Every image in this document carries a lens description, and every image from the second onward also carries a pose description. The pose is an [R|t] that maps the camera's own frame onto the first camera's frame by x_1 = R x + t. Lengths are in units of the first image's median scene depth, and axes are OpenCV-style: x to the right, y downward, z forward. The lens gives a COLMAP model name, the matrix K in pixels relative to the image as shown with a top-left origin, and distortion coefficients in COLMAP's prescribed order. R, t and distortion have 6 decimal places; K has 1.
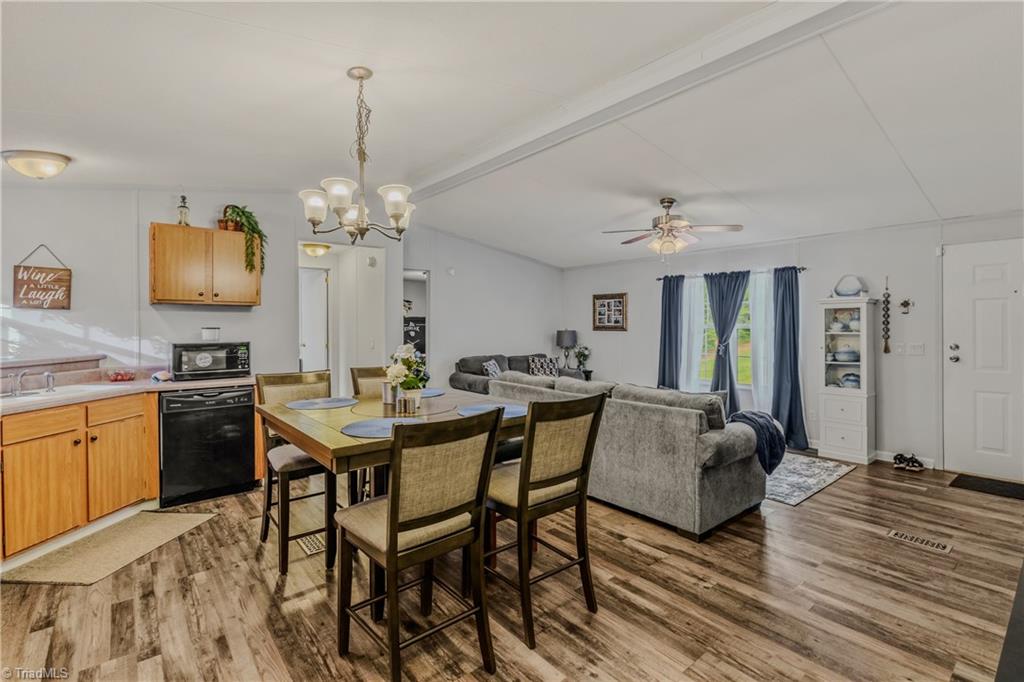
lens RADIAL K [[474.6, 0, 510.2], [0, 474.6, 332.7], [0, 0, 1]] dist [-0.000938, -0.000622]
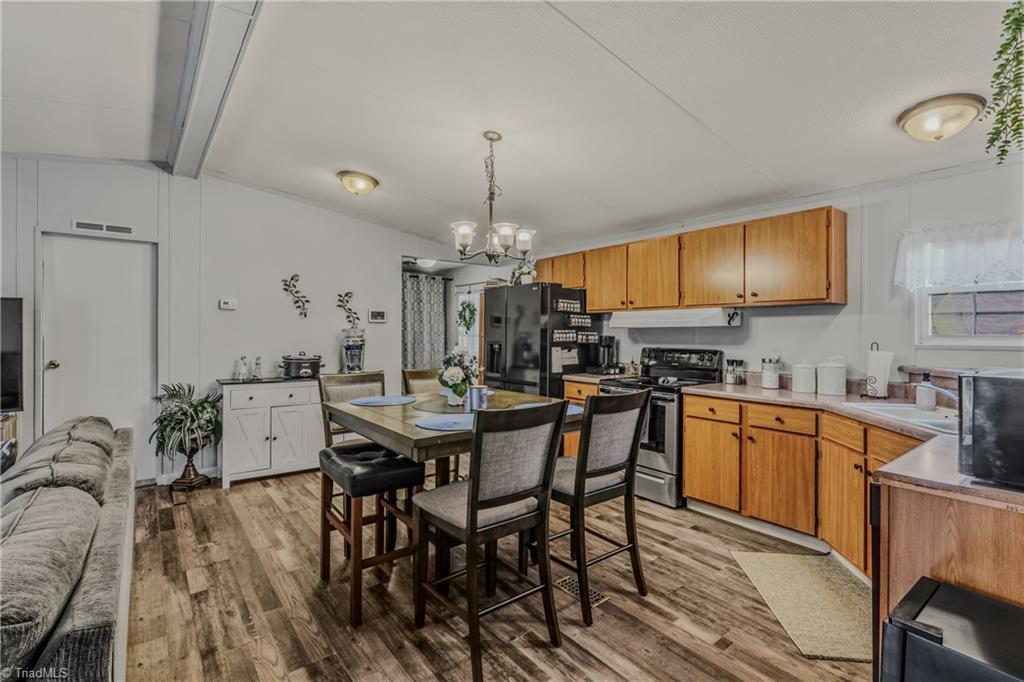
lens RADIAL K [[474.6, 0, 515.4], [0, 474.6, 334.6], [0, 0, 1]] dist [-0.000938, -0.000622]
pose [[-0.999769, -0.000226, 0.021500, -0.312901], [0.000337, 0.999656, 0.026217, -0.024828], [-0.021499, 0.026218, -0.999425, 1.766035]]
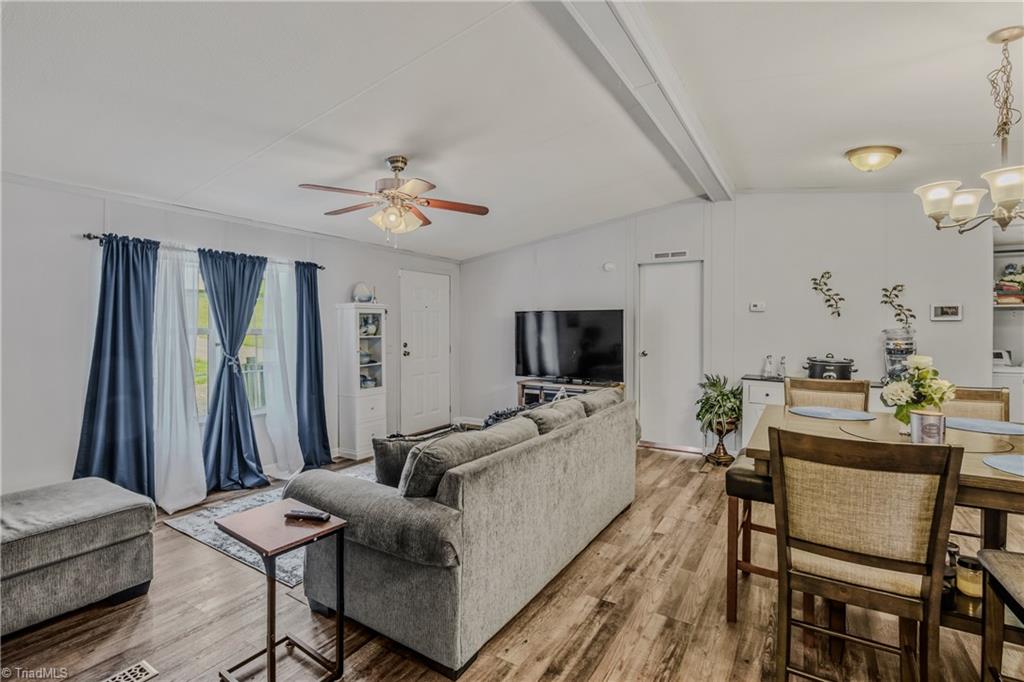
lens RADIAL K [[474.6, 0, 513.6], [0, 474.6, 334.5], [0, 0, 1]] dist [-0.000938, -0.000622]
pose [[-0.315854, -0.012698, 0.948723, -0.642190], [0.015442, 0.999709, 0.018521, -0.028723], [-0.948682, 0.020500, -0.315566, 1.610540]]
